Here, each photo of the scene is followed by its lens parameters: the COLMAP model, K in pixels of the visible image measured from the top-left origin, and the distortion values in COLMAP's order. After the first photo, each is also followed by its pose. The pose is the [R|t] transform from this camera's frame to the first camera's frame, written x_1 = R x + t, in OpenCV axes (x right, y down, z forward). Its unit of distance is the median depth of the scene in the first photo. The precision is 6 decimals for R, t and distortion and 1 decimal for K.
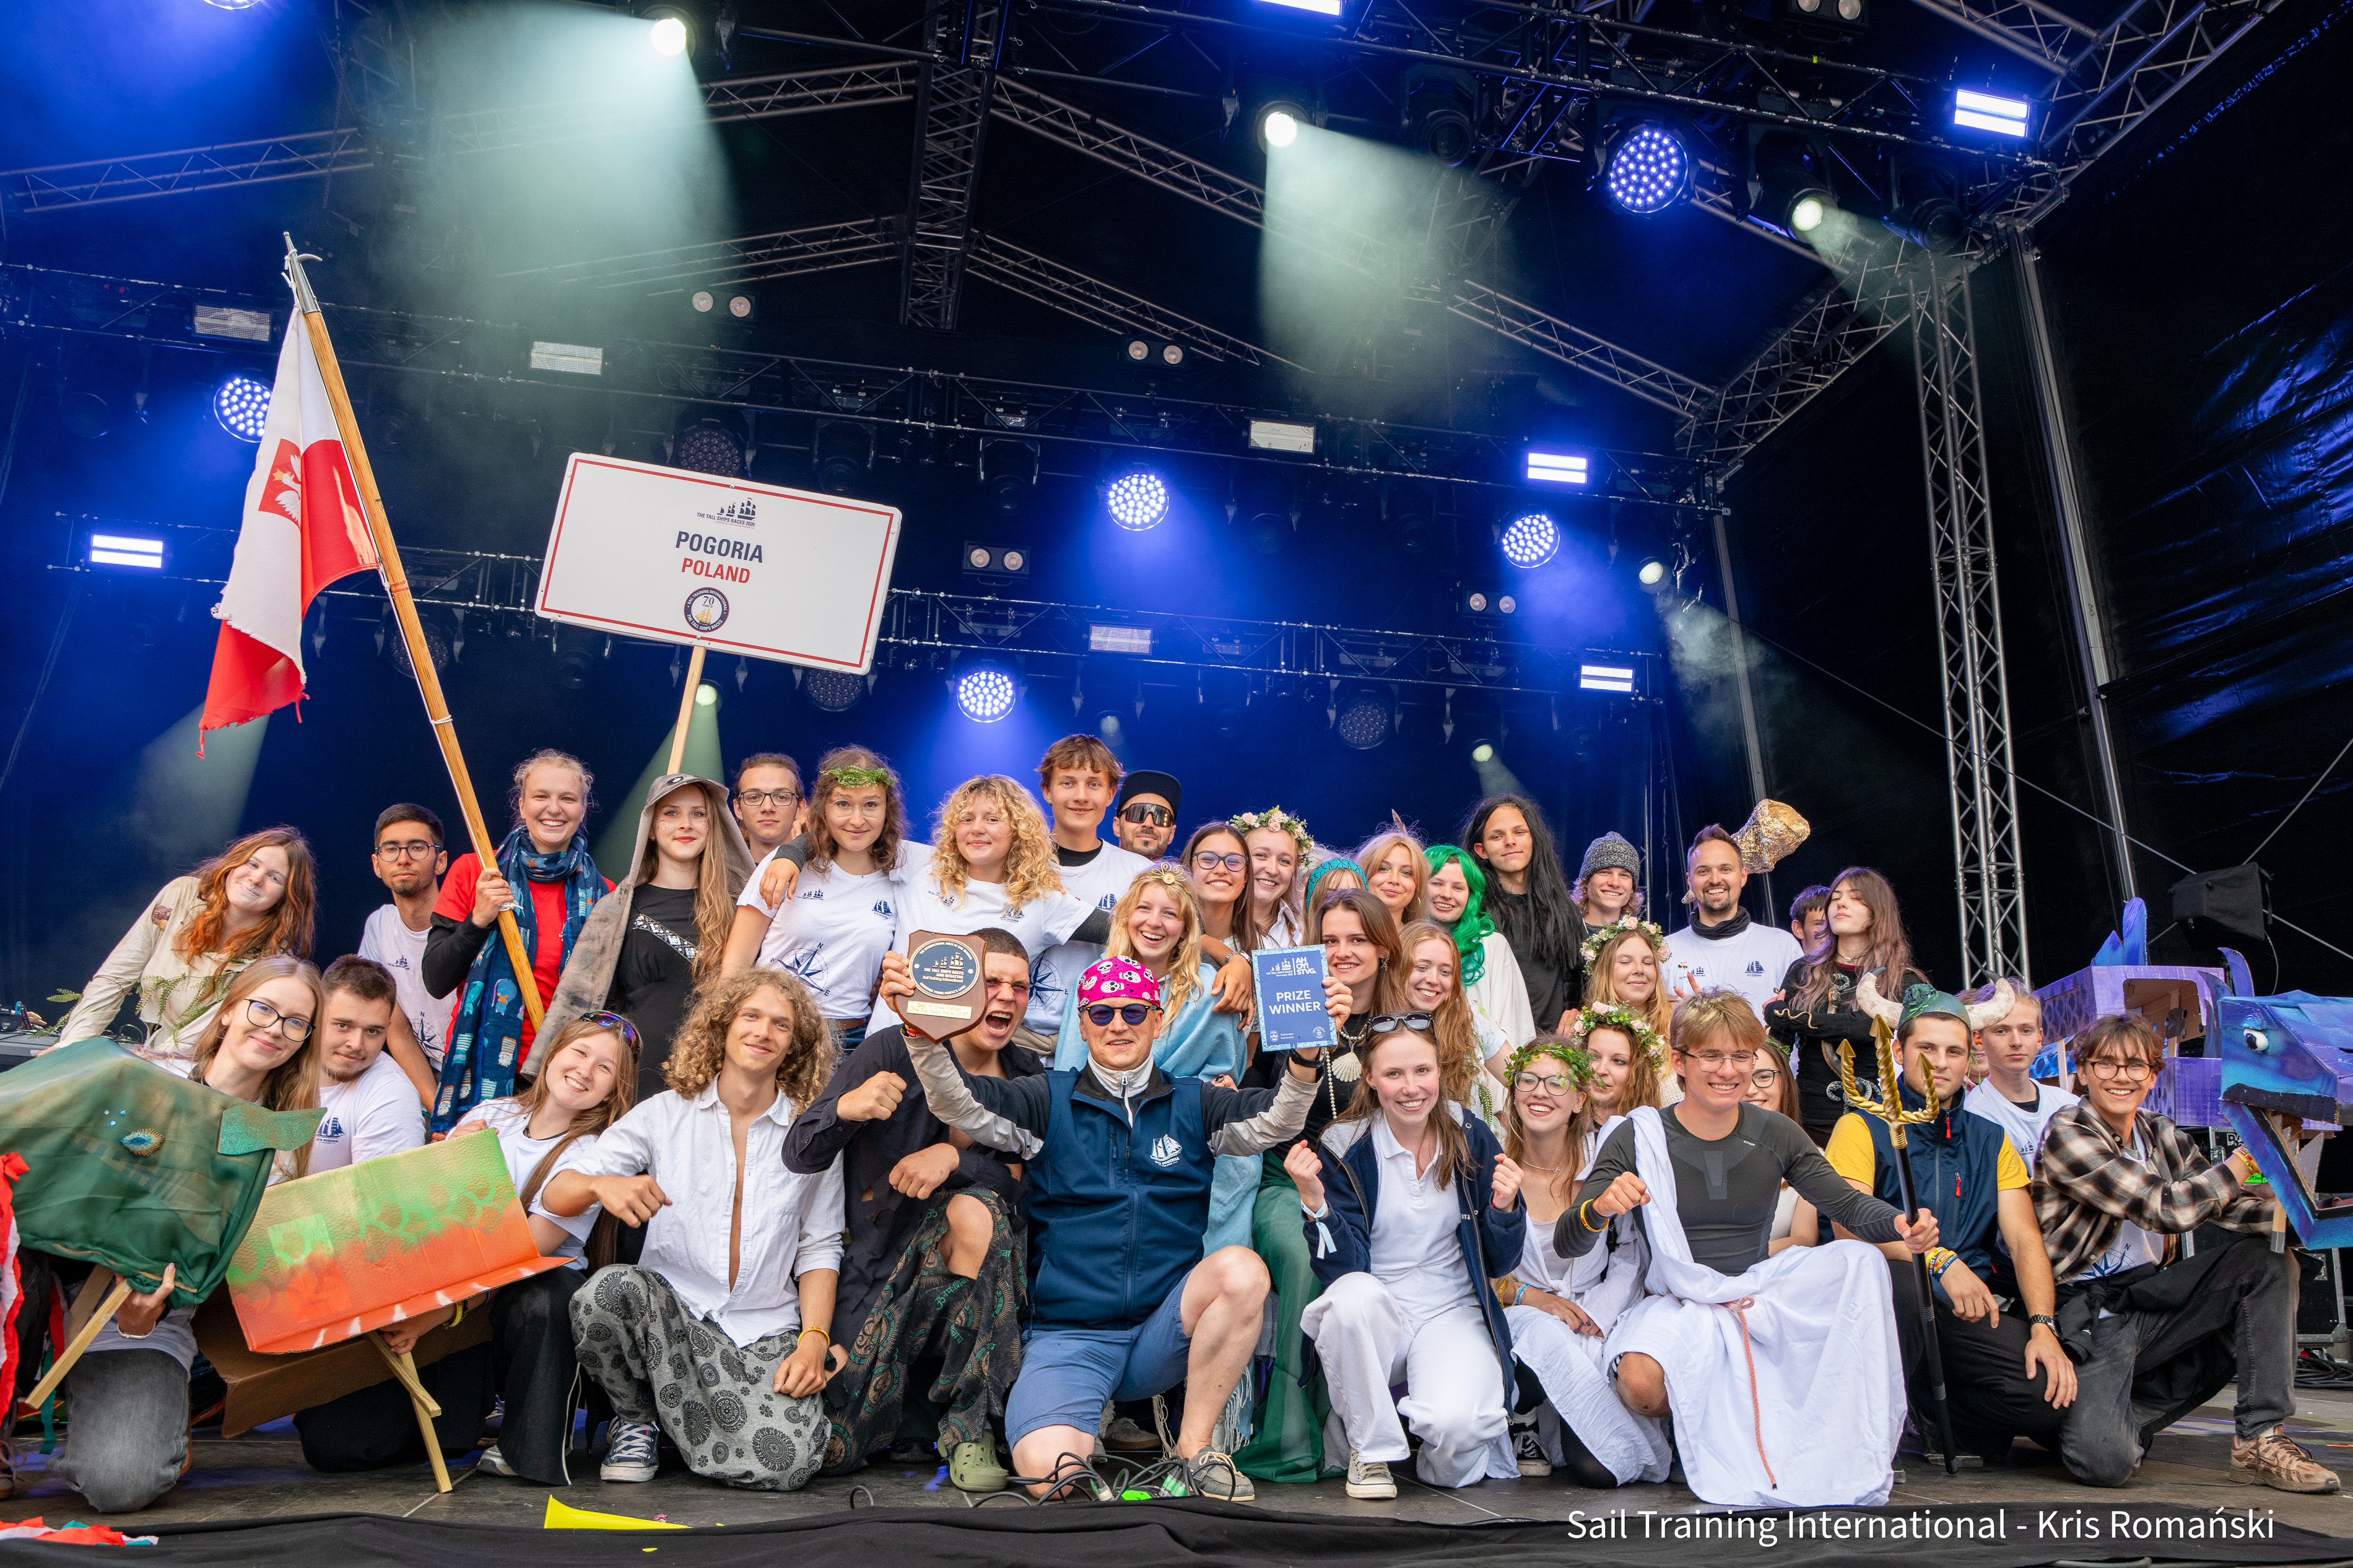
lens RADIAL K [[2005.3, 0, 1209.9], [0, 2005.3, 836.4], [0, 0, 1]] dist [-0.117112, 0.103430]
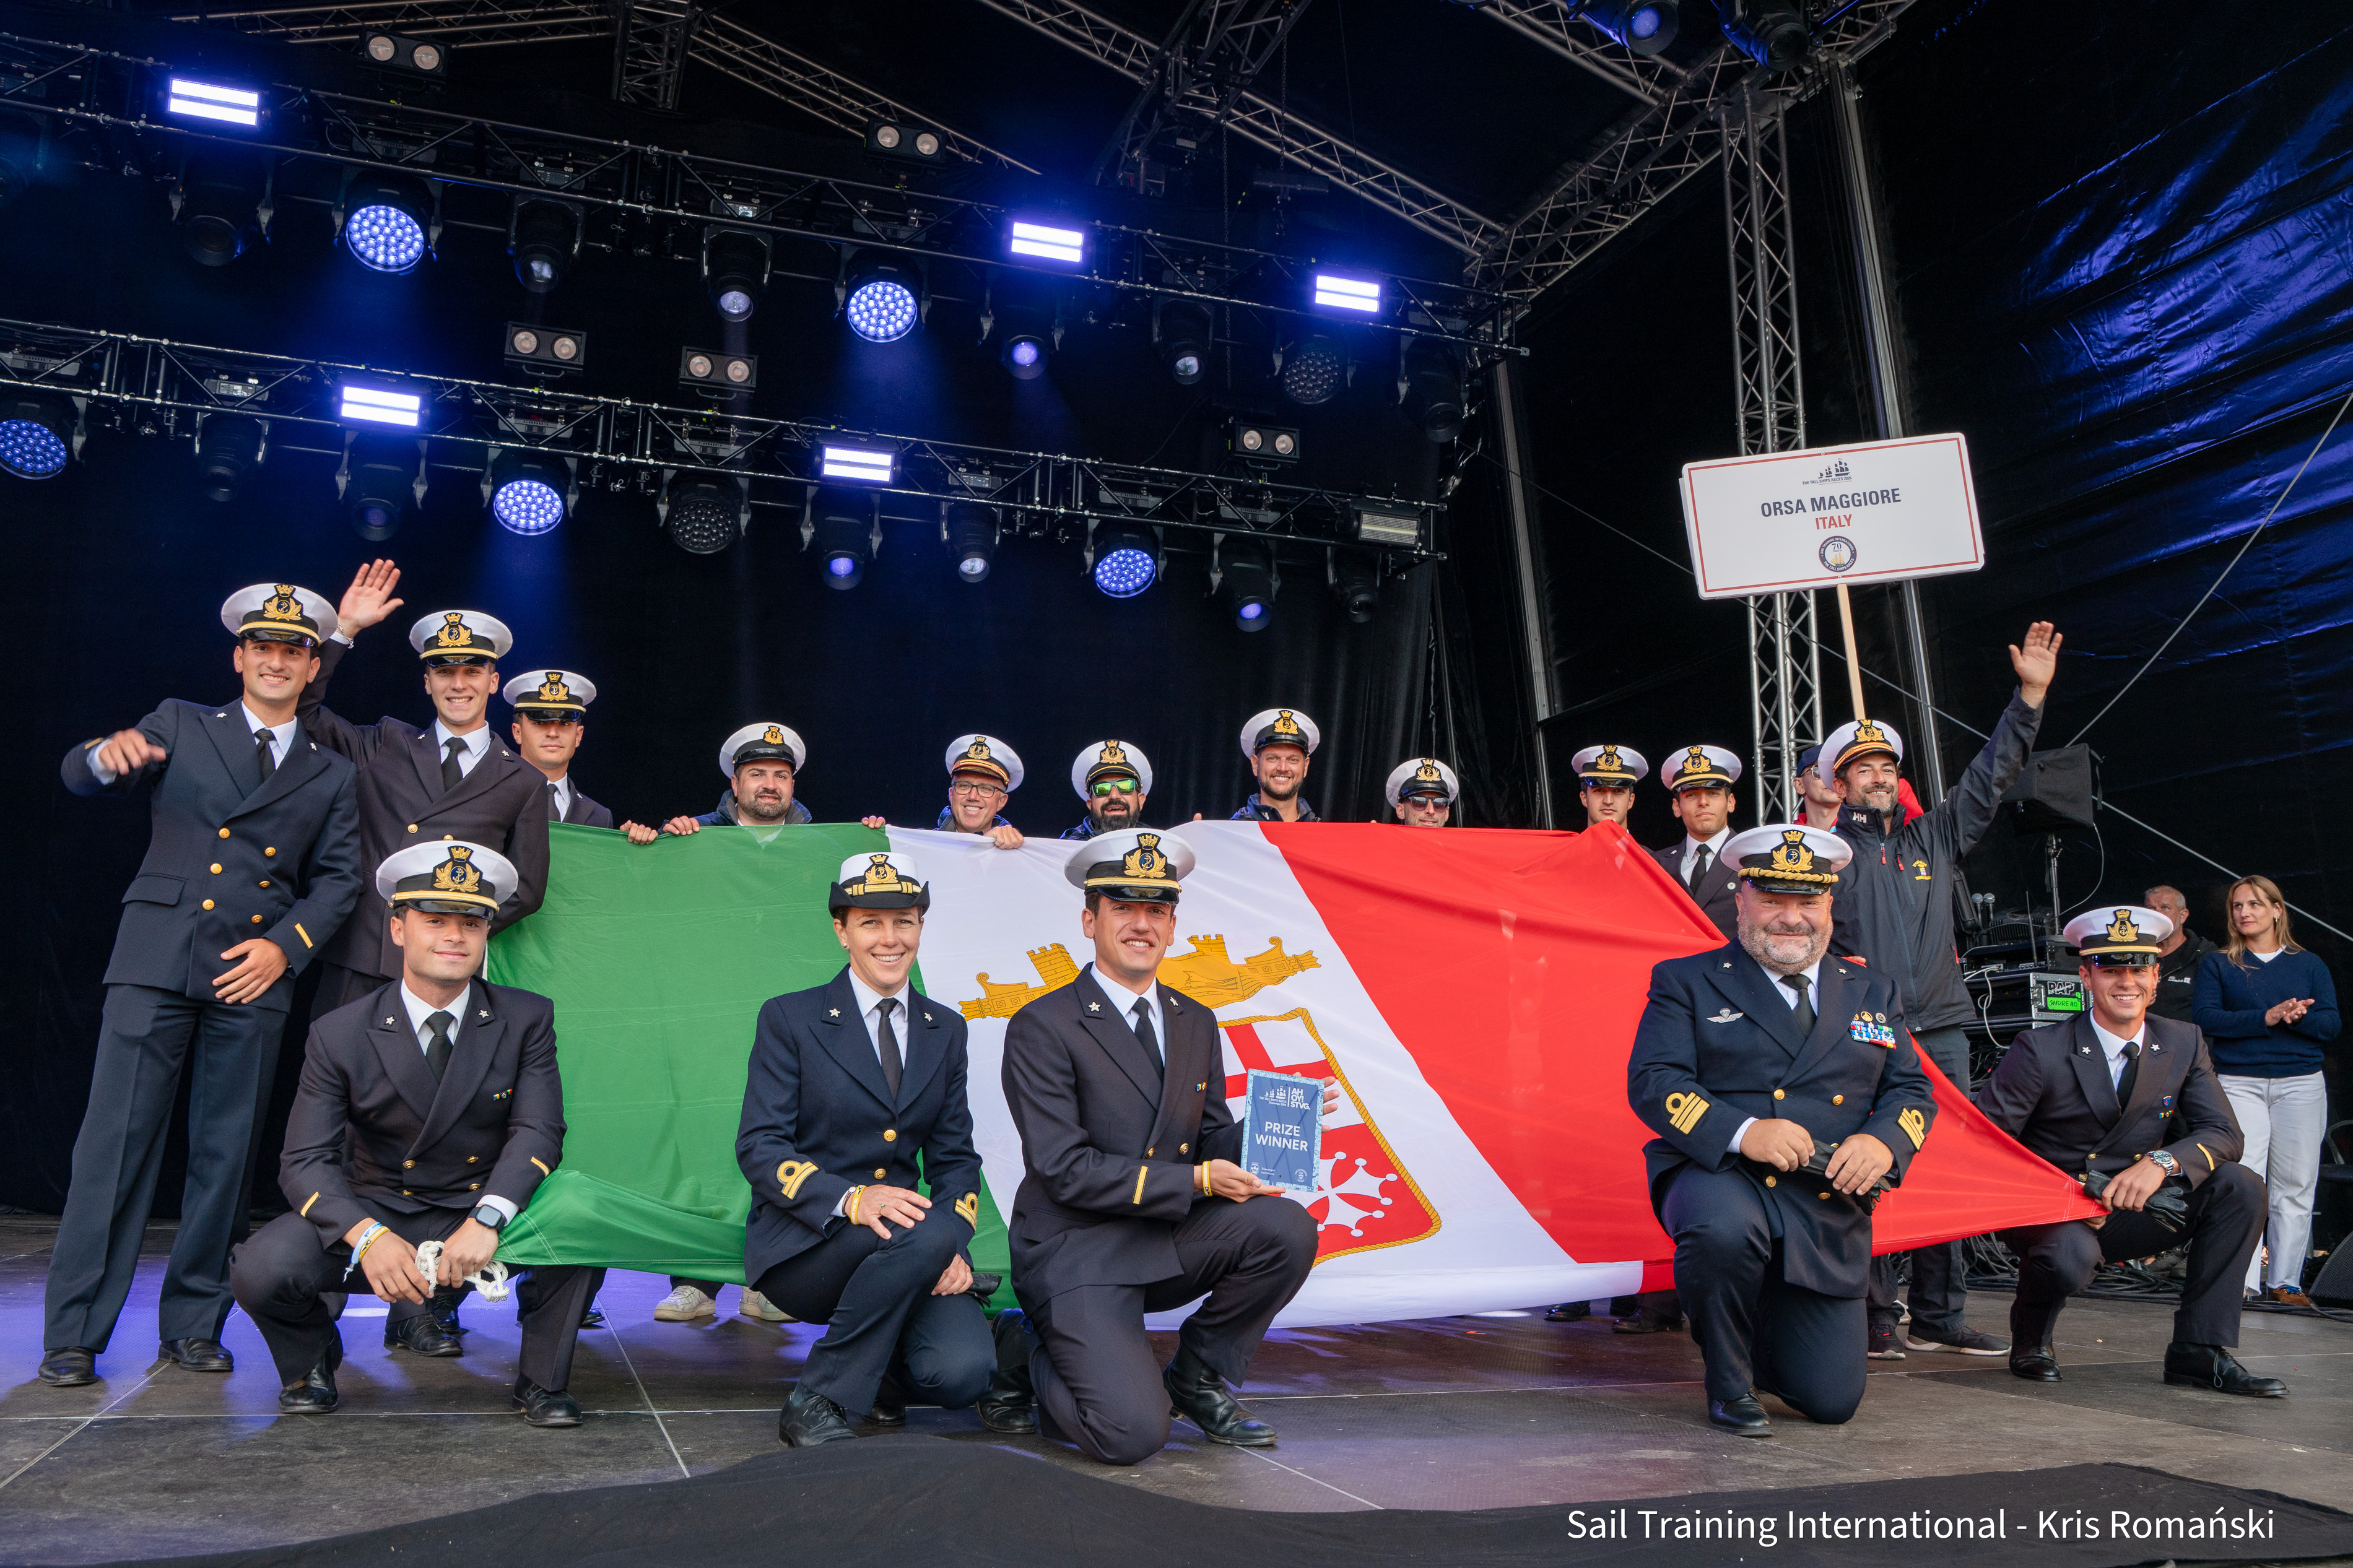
lens RADIAL K [[2005.3, 0, 1161.9], [0, 2005.3, 781.0], [0, 0, 1]] dist [-0.117112, 0.103430]
pose [[0.991484, 0.022172, 0.128328, -0.021455], [-0.026559, 0.999116, 0.032581, 0.010124], [-0.127492, -0.035712, 0.991196, 0.099294]]
